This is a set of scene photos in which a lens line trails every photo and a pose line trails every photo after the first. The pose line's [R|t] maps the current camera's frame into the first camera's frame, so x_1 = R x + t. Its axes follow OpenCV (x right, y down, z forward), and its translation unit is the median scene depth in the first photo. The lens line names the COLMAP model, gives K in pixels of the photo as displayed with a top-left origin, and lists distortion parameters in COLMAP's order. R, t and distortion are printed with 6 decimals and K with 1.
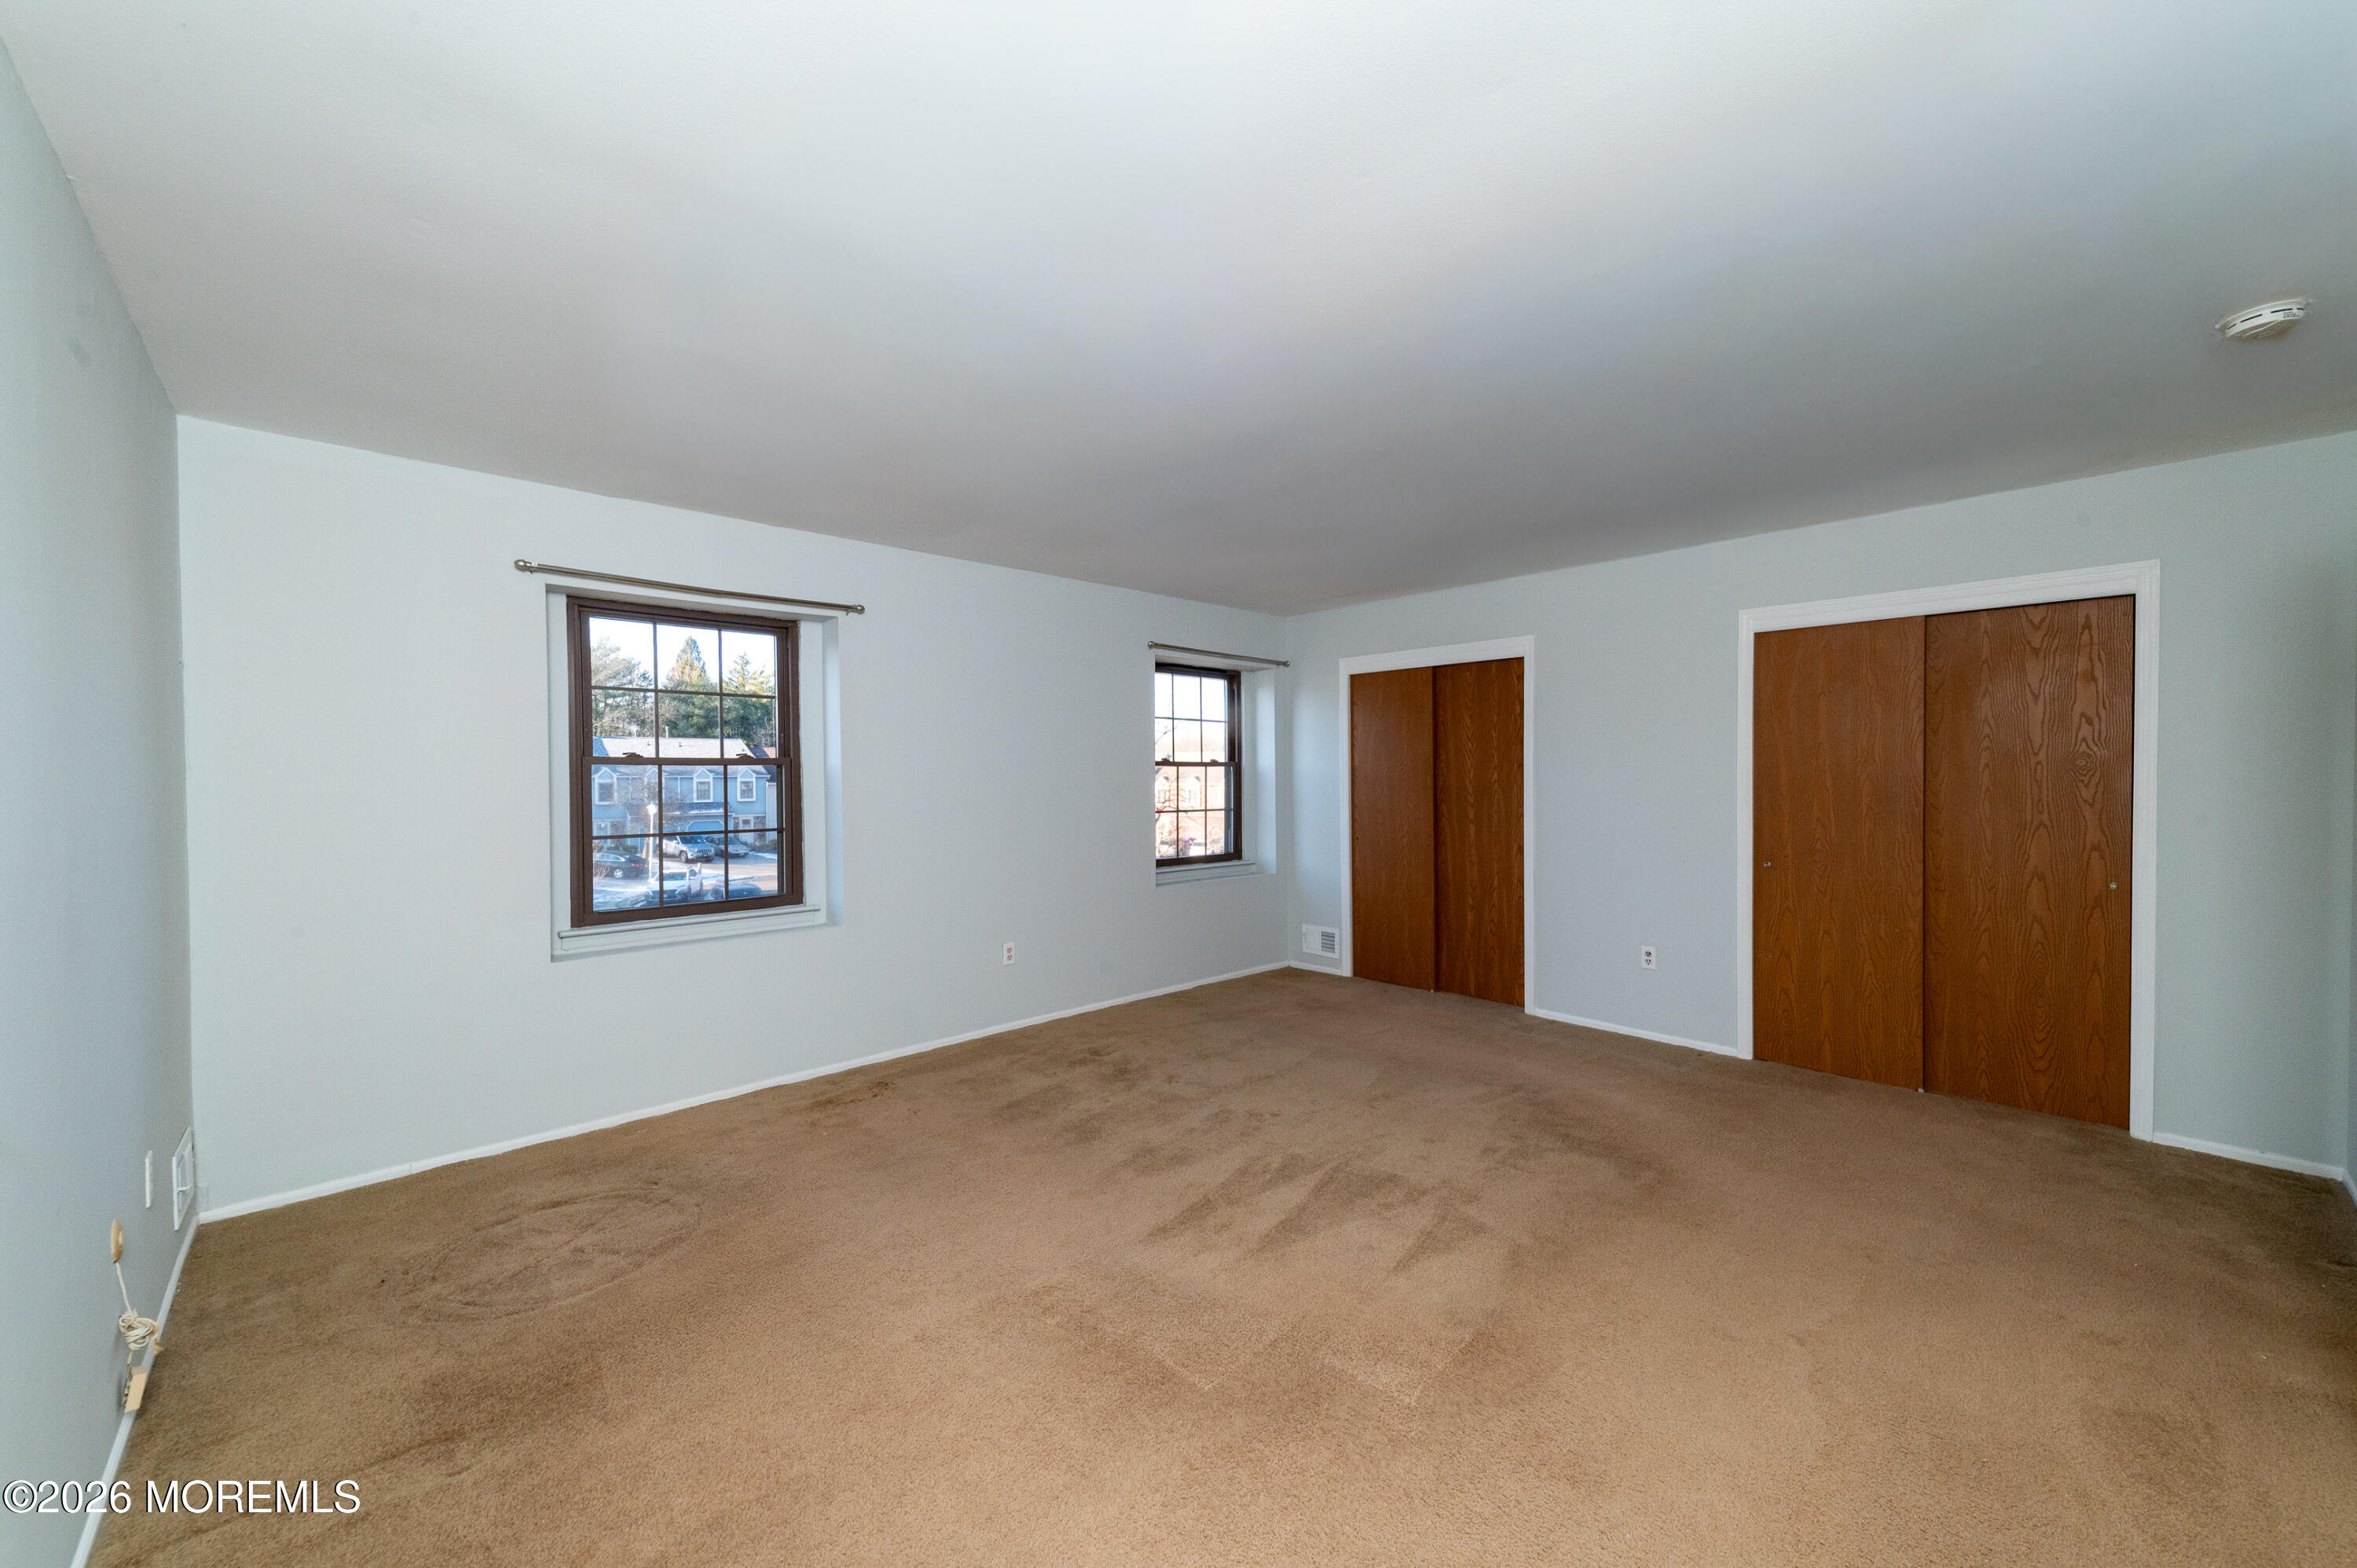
lens RADIAL K [[892.1, 0, 1195.7], [0, 892.1, 783.3], [0, 0, 1]] dist [0.000338, -0.000071]
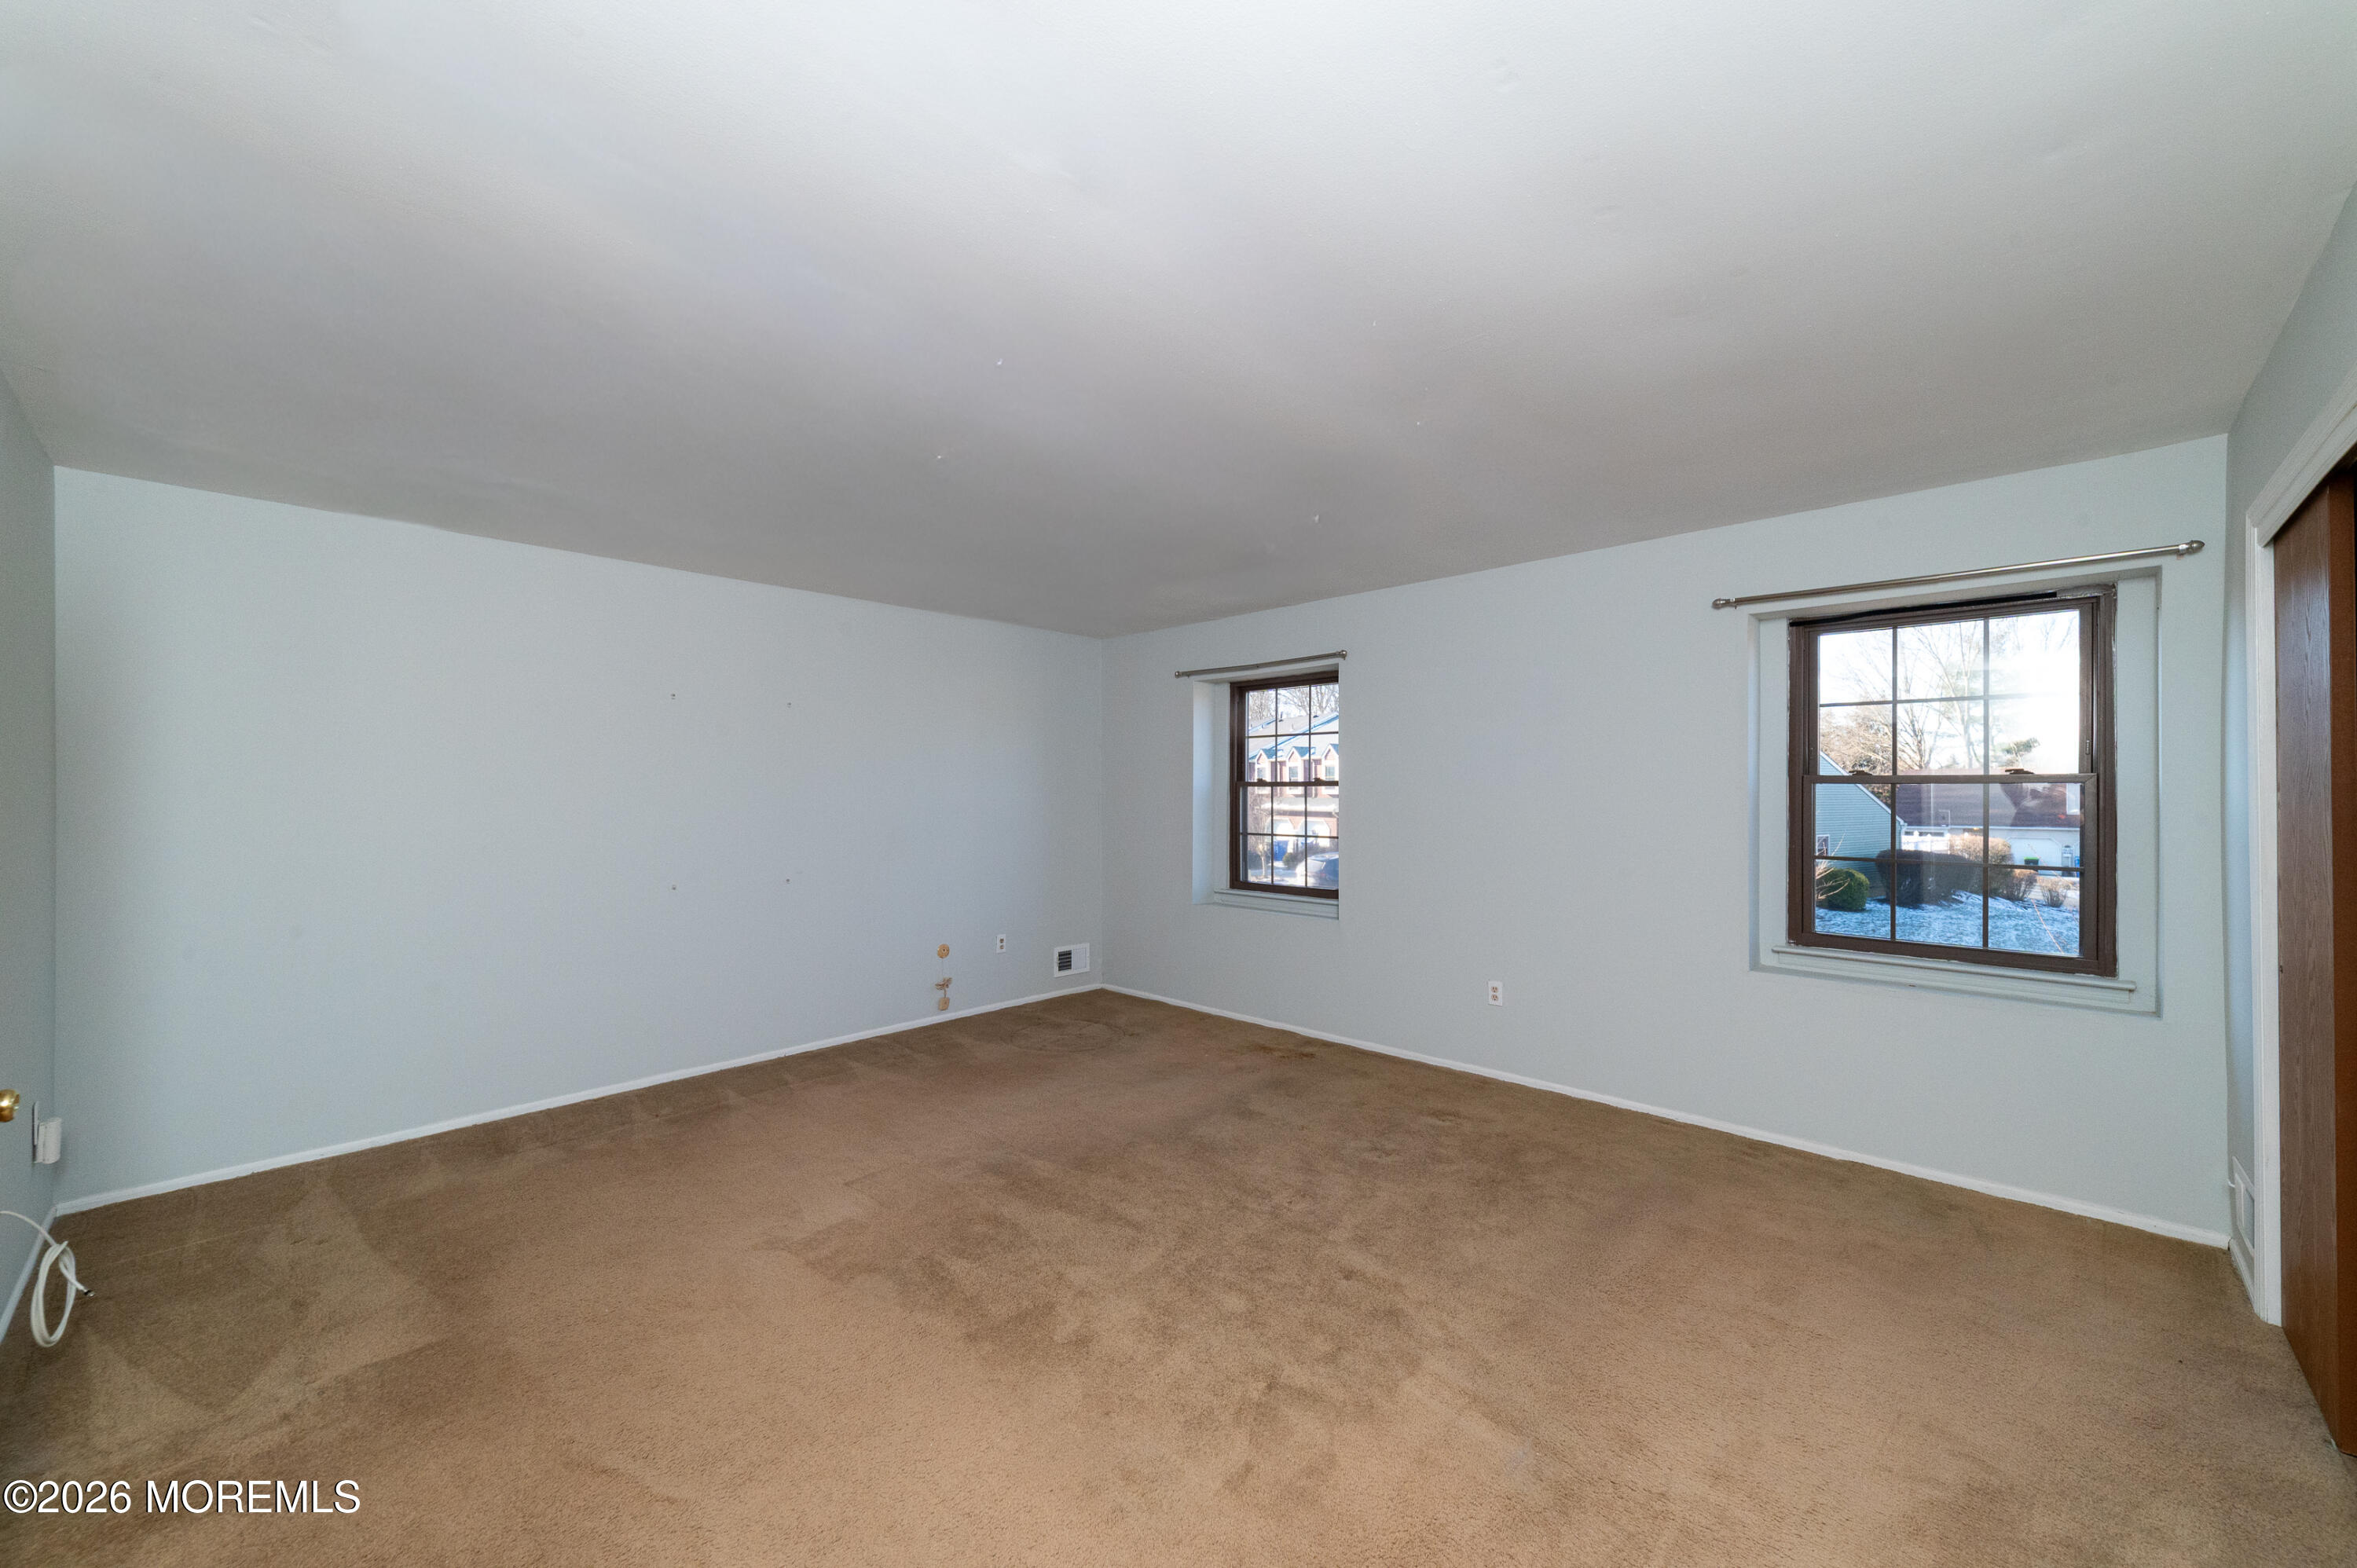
lens RADIAL K [[892.1, 0, 1195.7], [0, 892.1, 783.3], [0, 0, 1]] dist [0.000338, -0.000071]
pose [[0.033550, -0.005394, -0.999422, 0.295745], [-0.015313, 0.999865, -0.005911, -0.005515], [0.999320, 0.015502, 0.033463, 0.283136]]
